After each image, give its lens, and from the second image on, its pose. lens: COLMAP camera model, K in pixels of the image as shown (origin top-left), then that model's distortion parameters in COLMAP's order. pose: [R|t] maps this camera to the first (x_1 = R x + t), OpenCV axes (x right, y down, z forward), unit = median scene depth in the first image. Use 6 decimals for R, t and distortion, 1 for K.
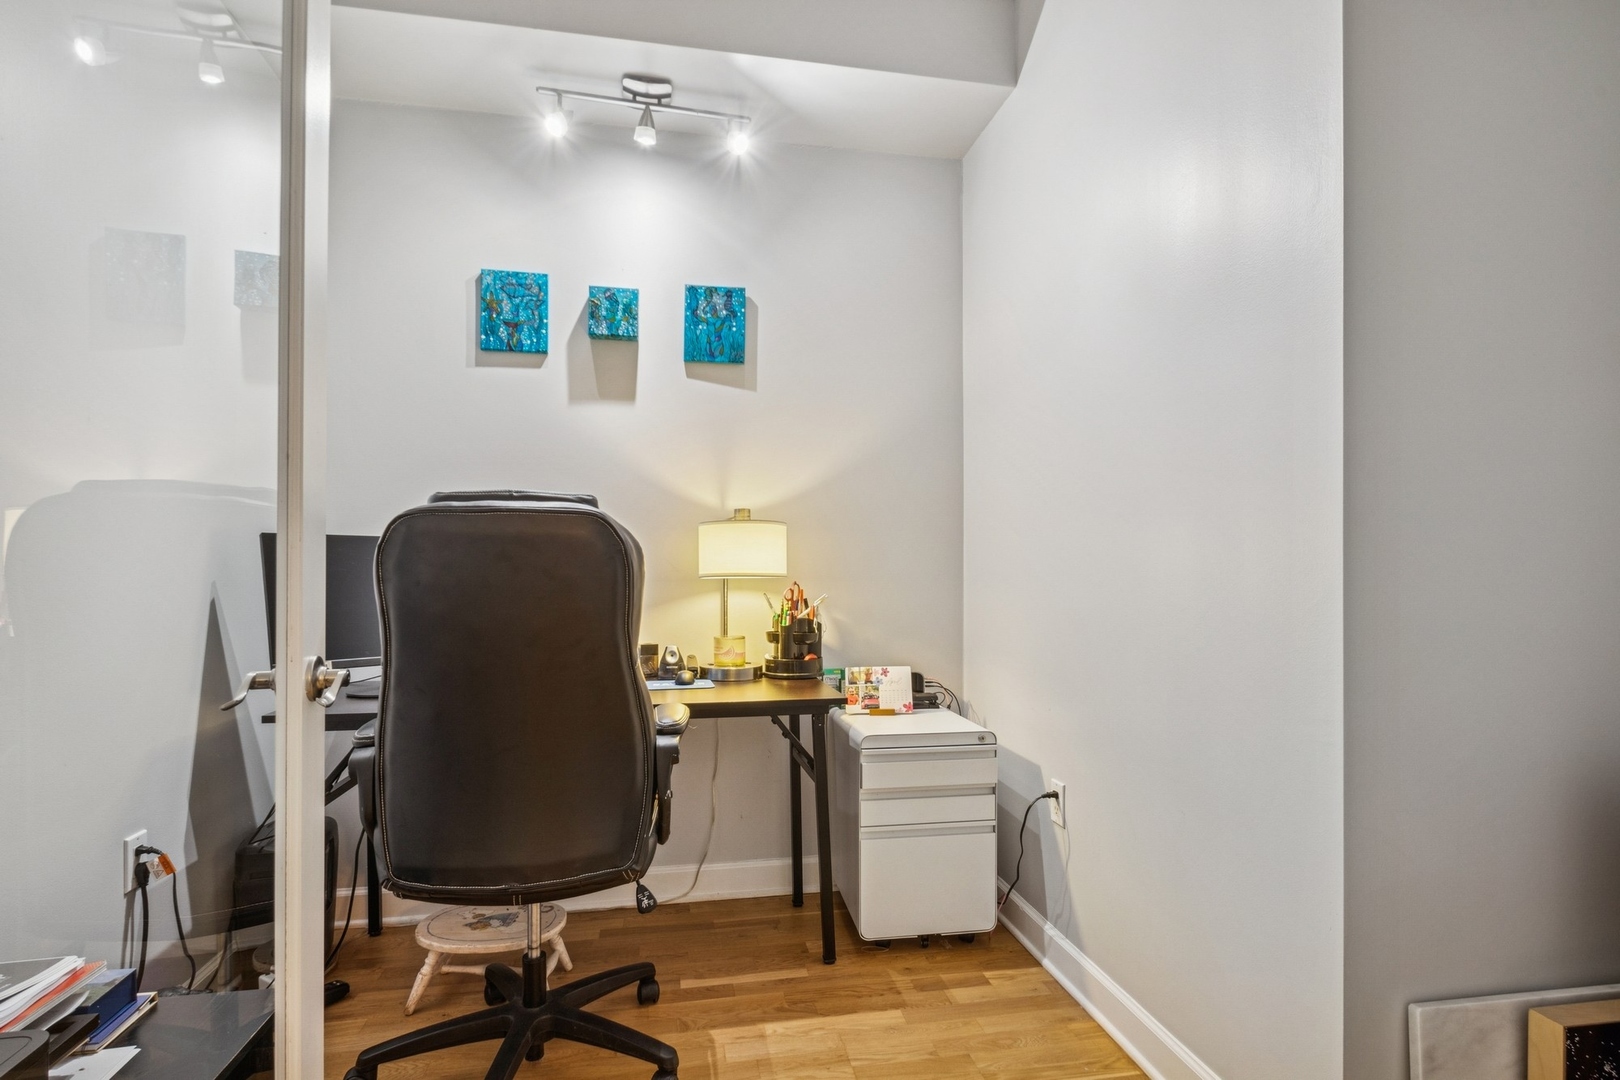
lens RADIAL K [[814.9, 0, 810.1], [0, 814.9, 572.6], [0, 0, 1]] dist [0.001345, -0.001338]
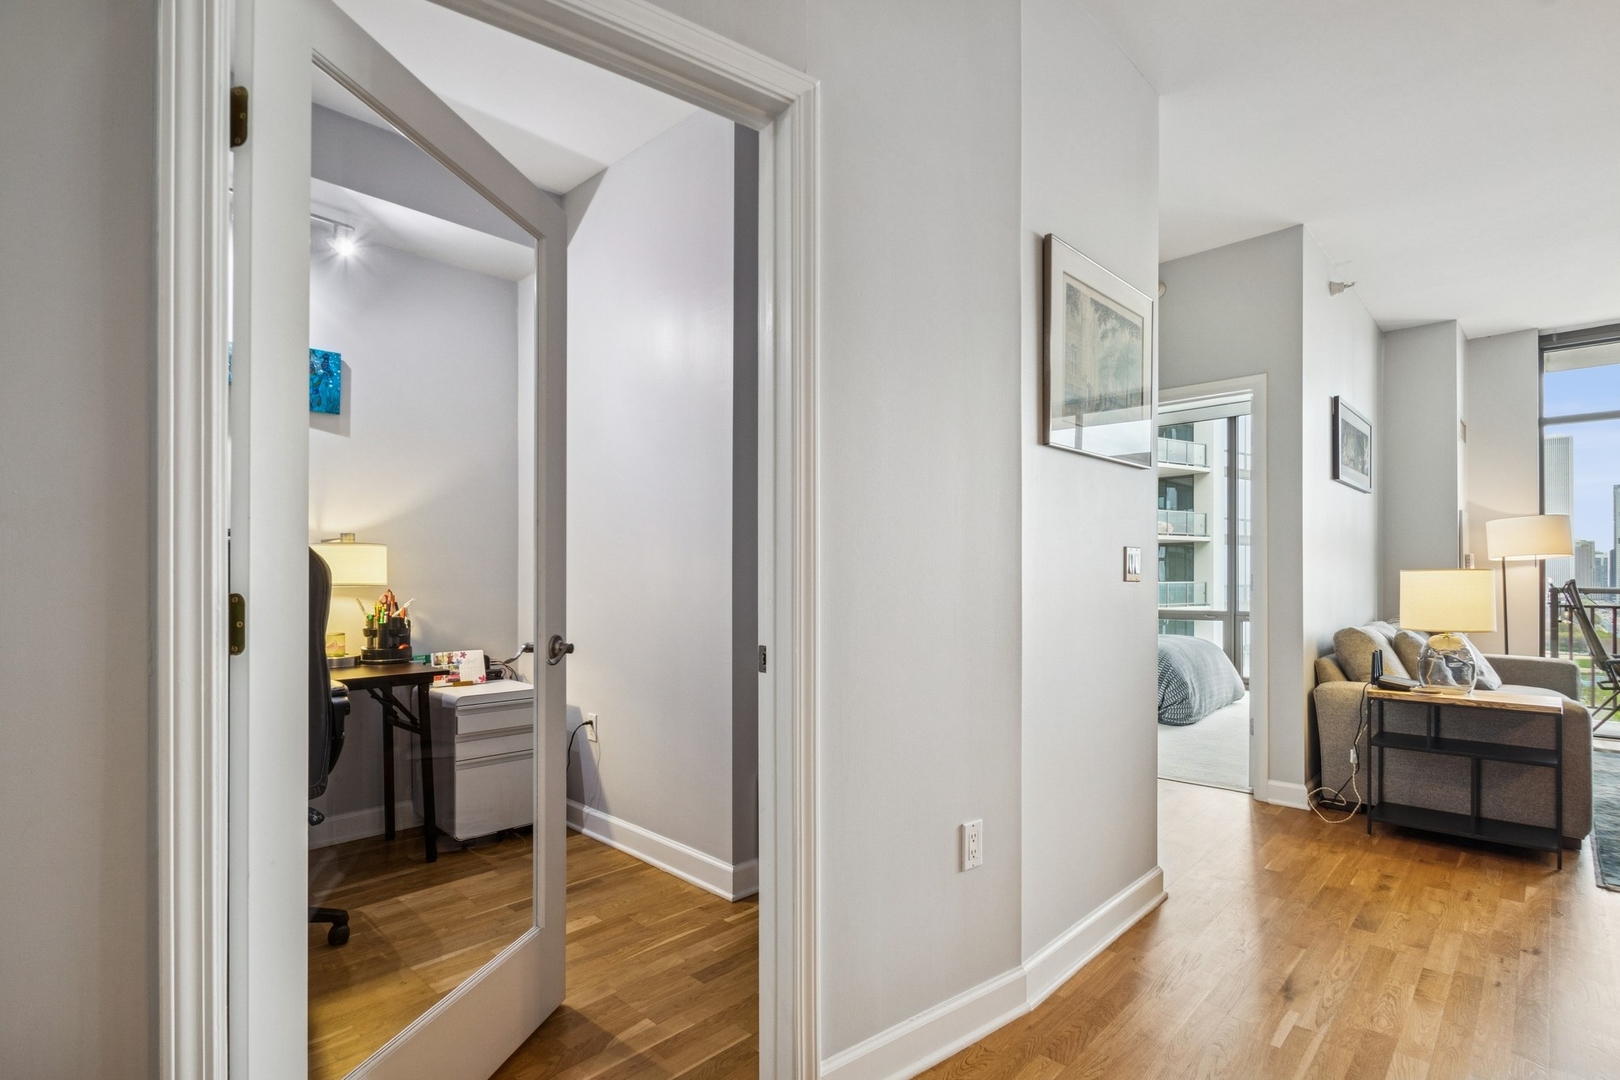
lens RADIAL K [[778.2, 0, 811.4], [0, 778.2, 576.5], [0, 0, 1]] dist [-0.004608, -0.000961]
pose [[0.815514, 0.000873, 0.578736, -0.188775], [-0.001256, 0.999999, 0.000260, -0.010545], [-0.578735, -0.000939, 0.815515, -0.404512]]
